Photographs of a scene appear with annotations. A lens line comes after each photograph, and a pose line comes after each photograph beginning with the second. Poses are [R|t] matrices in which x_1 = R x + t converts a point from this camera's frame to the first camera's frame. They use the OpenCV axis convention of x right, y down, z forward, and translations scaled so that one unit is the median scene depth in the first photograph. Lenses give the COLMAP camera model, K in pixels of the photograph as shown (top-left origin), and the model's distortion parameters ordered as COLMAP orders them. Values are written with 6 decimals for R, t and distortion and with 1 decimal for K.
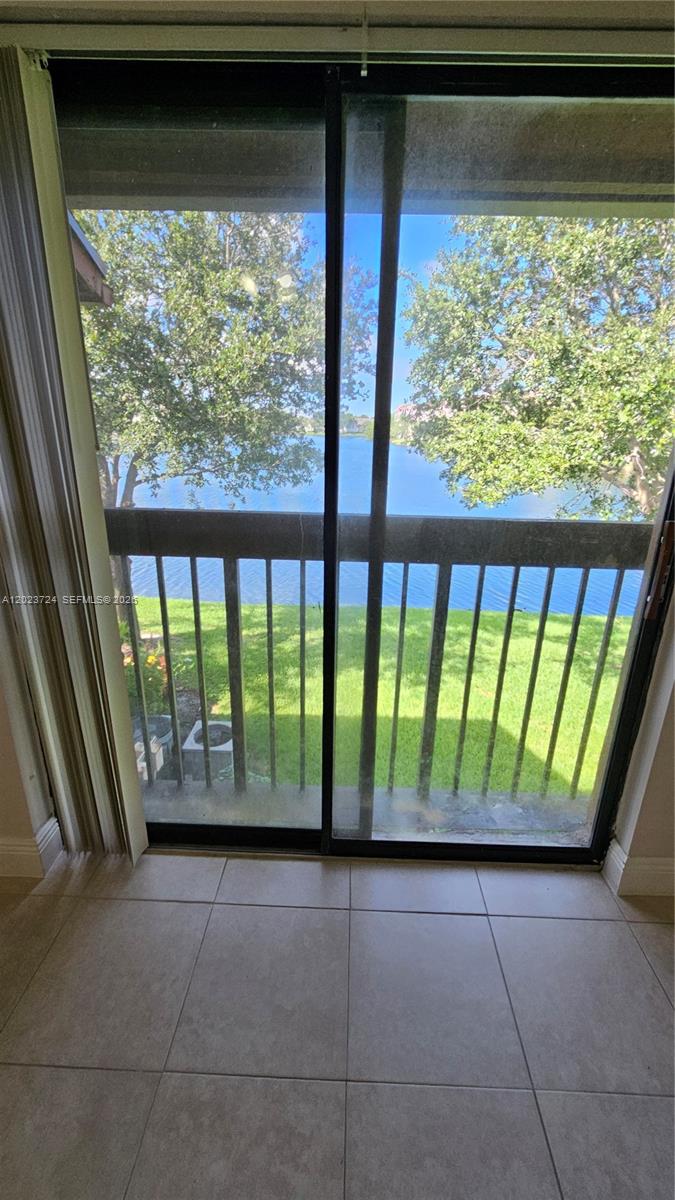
lens RADIAL K [[494.0, 0, 337.5], [0, 494.0, 600.0], [0, 0, 1]] dist [0.000395, 0.000190]
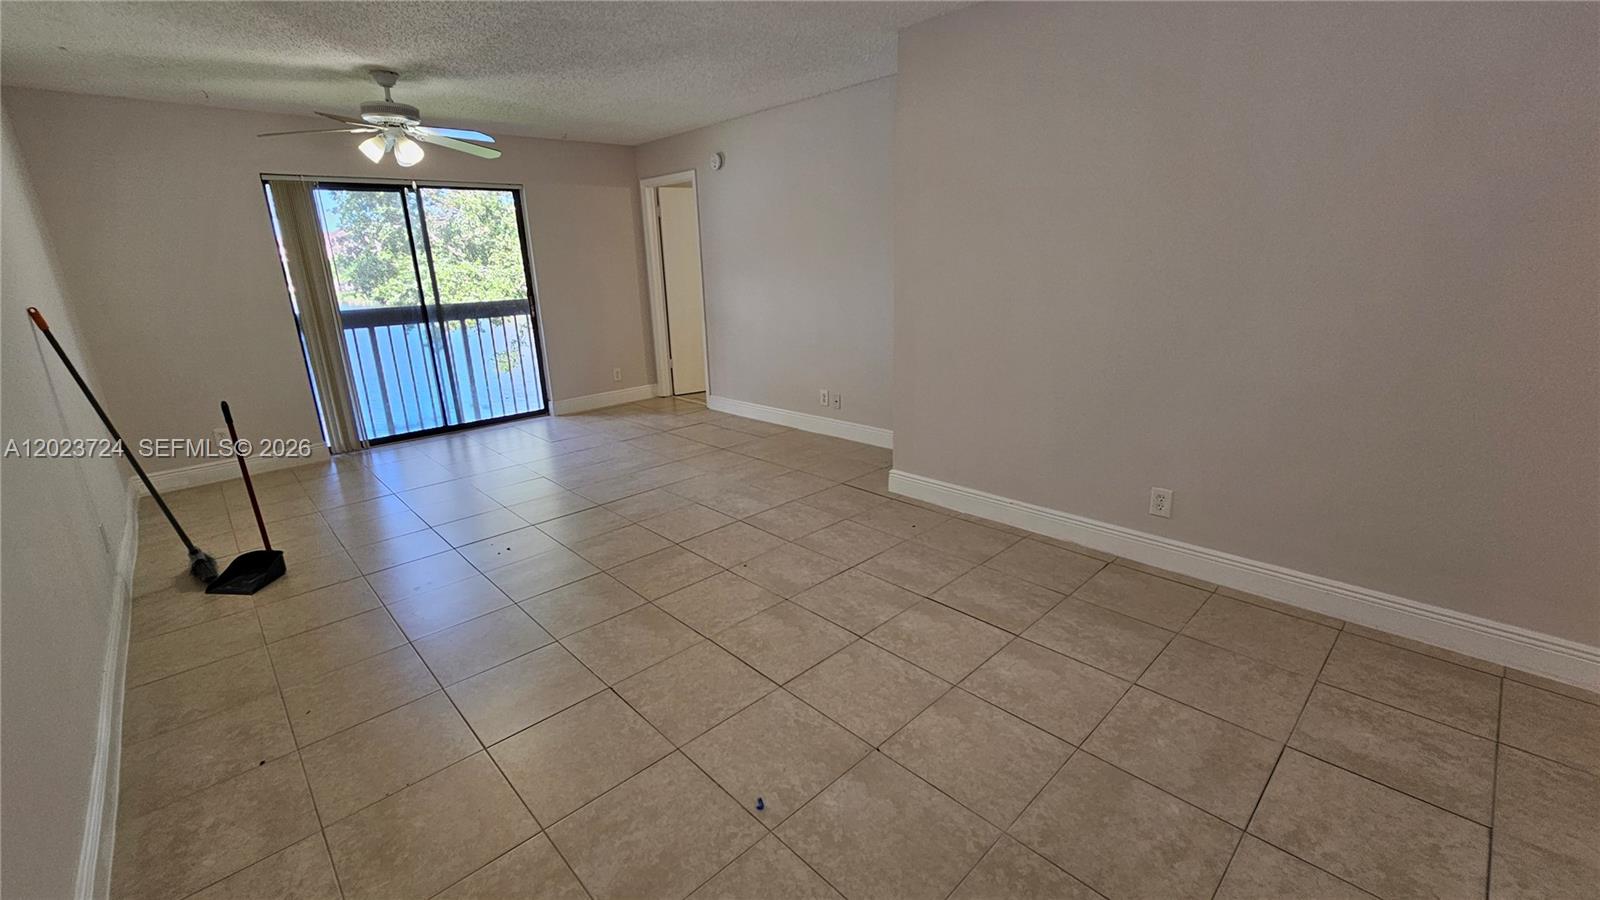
lens RADIAL K [[658.3, 0, 800.0], [0, 658.3, 450.0], [0, 0, 1]] dist [-0.009204, 0.000613]
pose [[0.698818, -0.243040, 0.672744, -1.107817], [0.275715, 0.959354, 0.060180, 0.905339], [-0.660026, 0.143431, 0.737424, -2.846588]]
